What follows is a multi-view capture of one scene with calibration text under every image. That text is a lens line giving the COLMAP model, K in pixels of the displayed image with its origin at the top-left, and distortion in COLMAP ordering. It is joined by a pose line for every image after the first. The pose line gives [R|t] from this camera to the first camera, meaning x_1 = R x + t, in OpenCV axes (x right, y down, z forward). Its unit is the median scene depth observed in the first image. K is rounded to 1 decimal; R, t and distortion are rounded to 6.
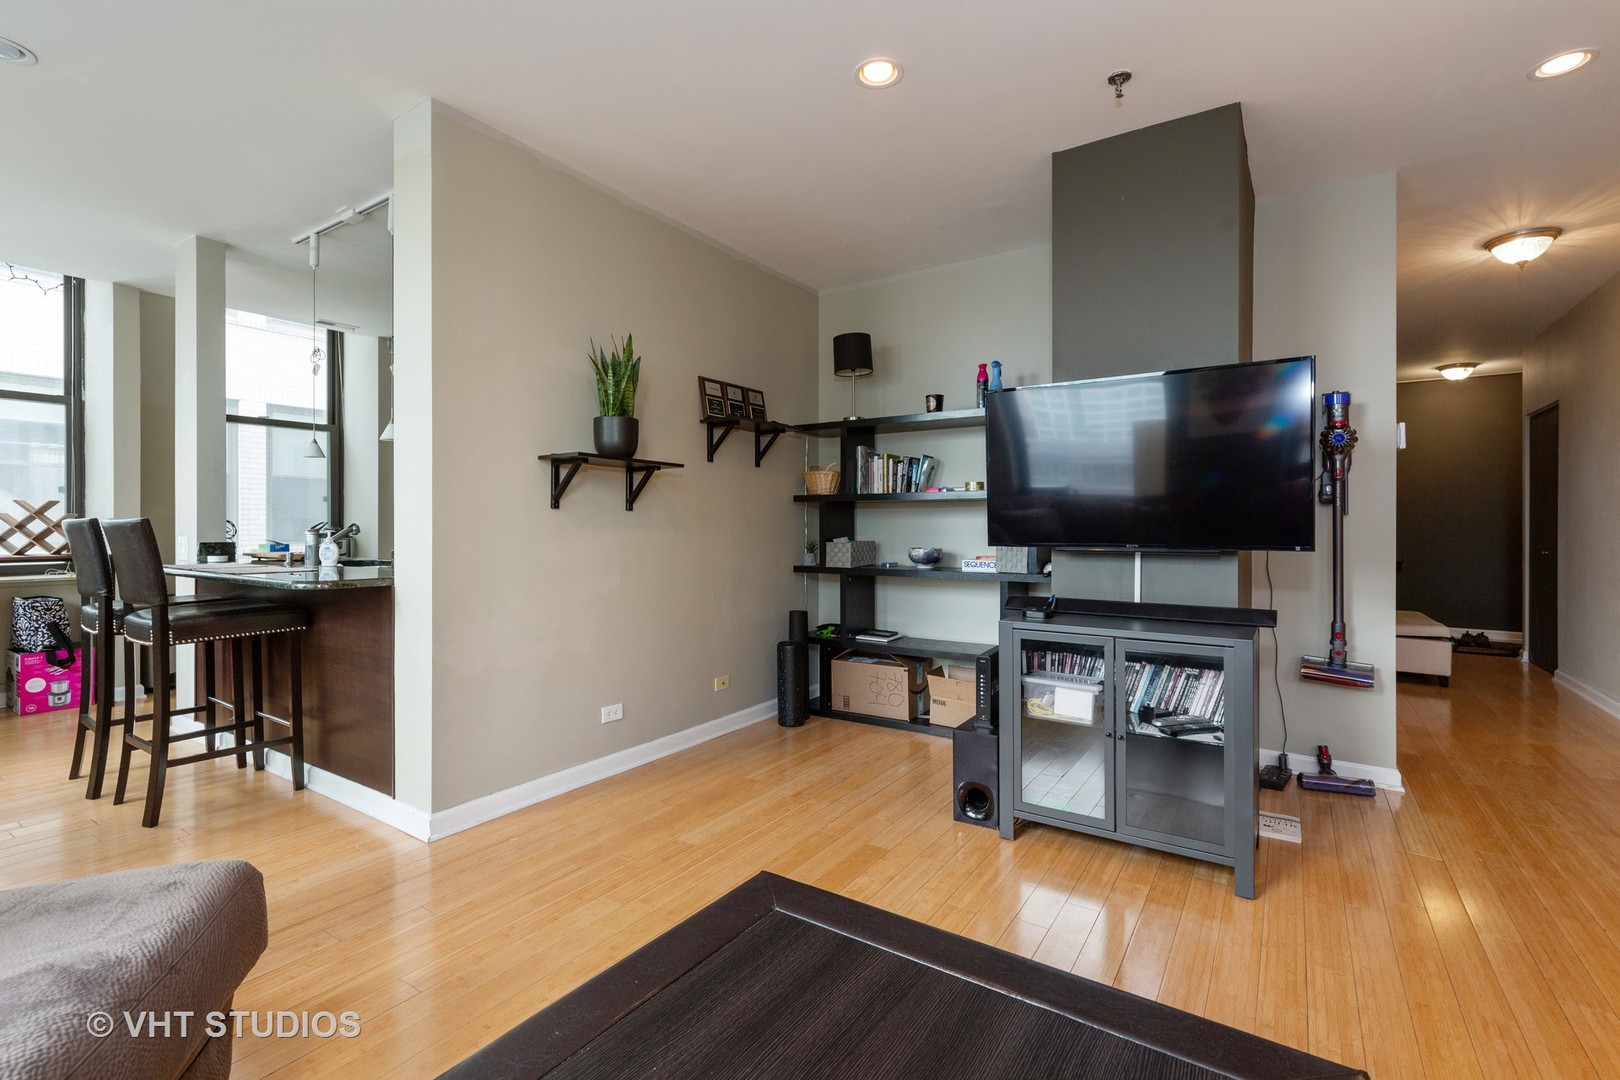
lens RADIAL K [[740.1, 0, 808.8], [0, 740.1, 529.2], [0, 0, 1]] dist [-0.000866, -0.000612]
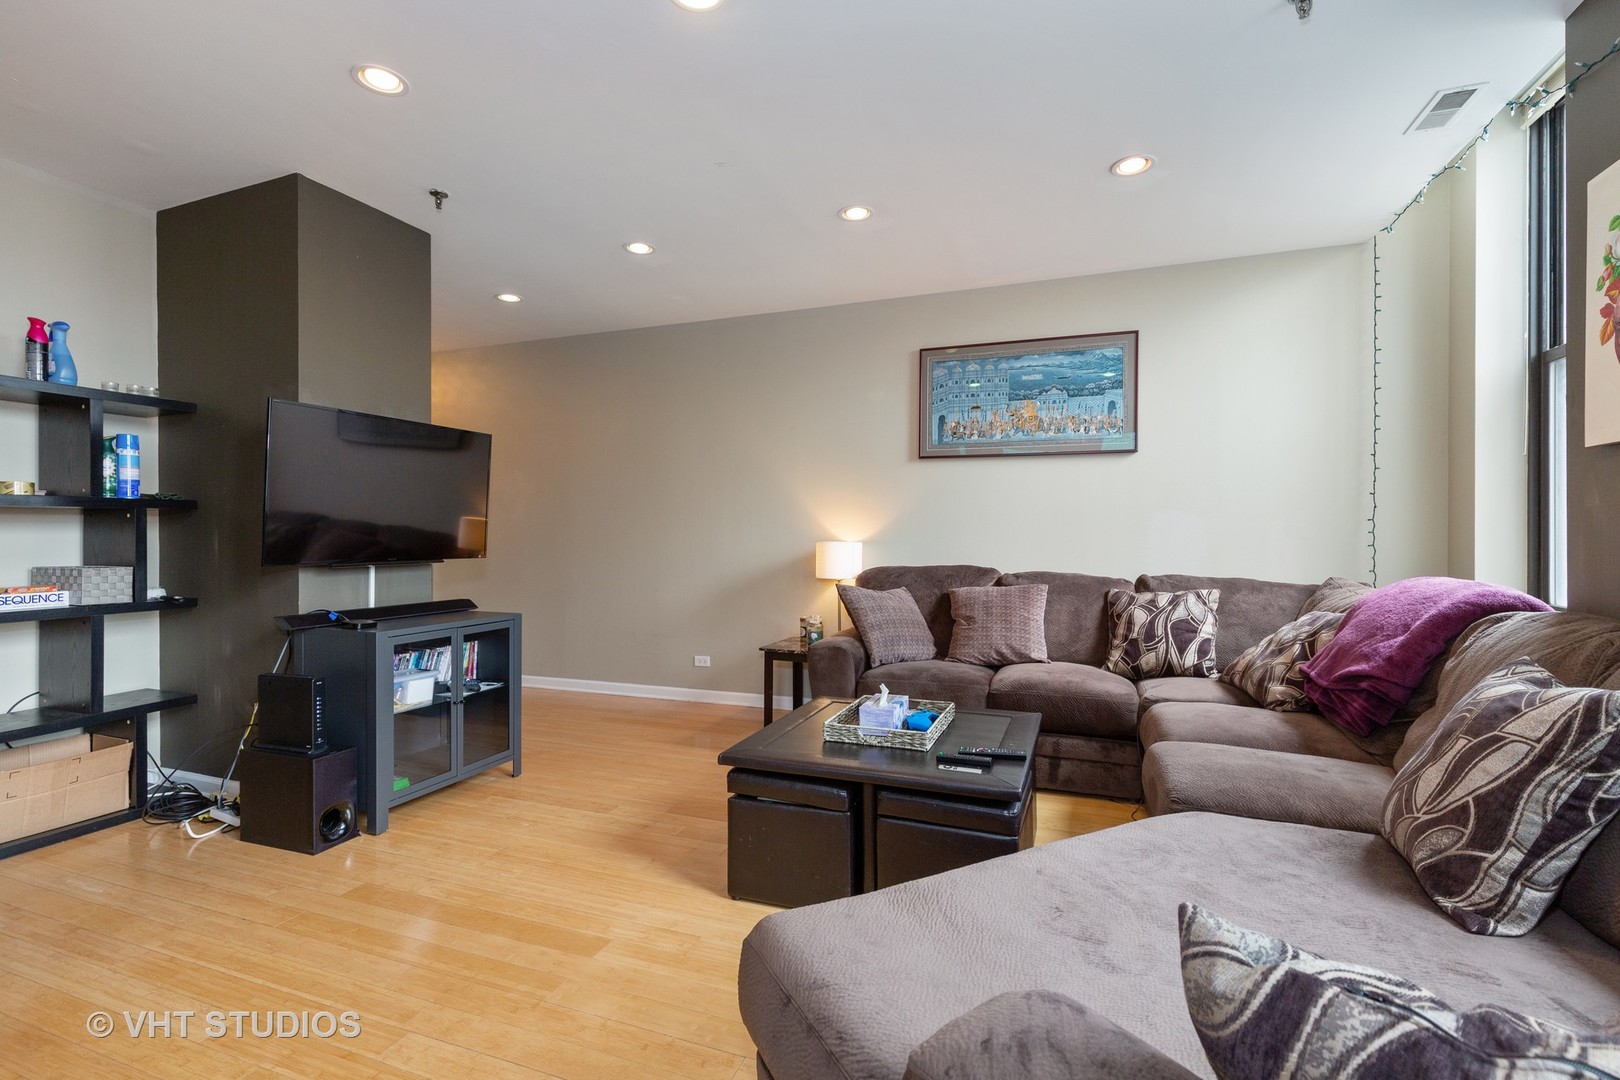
lens RADIAL K [[740.1, 0, 816.2], [0, 740.1, 537.5], [0, 0, 1]] dist [-0.000866, -0.000612]
pose [[-0.240777, -0.008066, 0.970547, -0.931812], [0.004802, 0.999943, 0.009502, -0.021533], [-0.970569, 0.006948, -0.240725, 0.638280]]
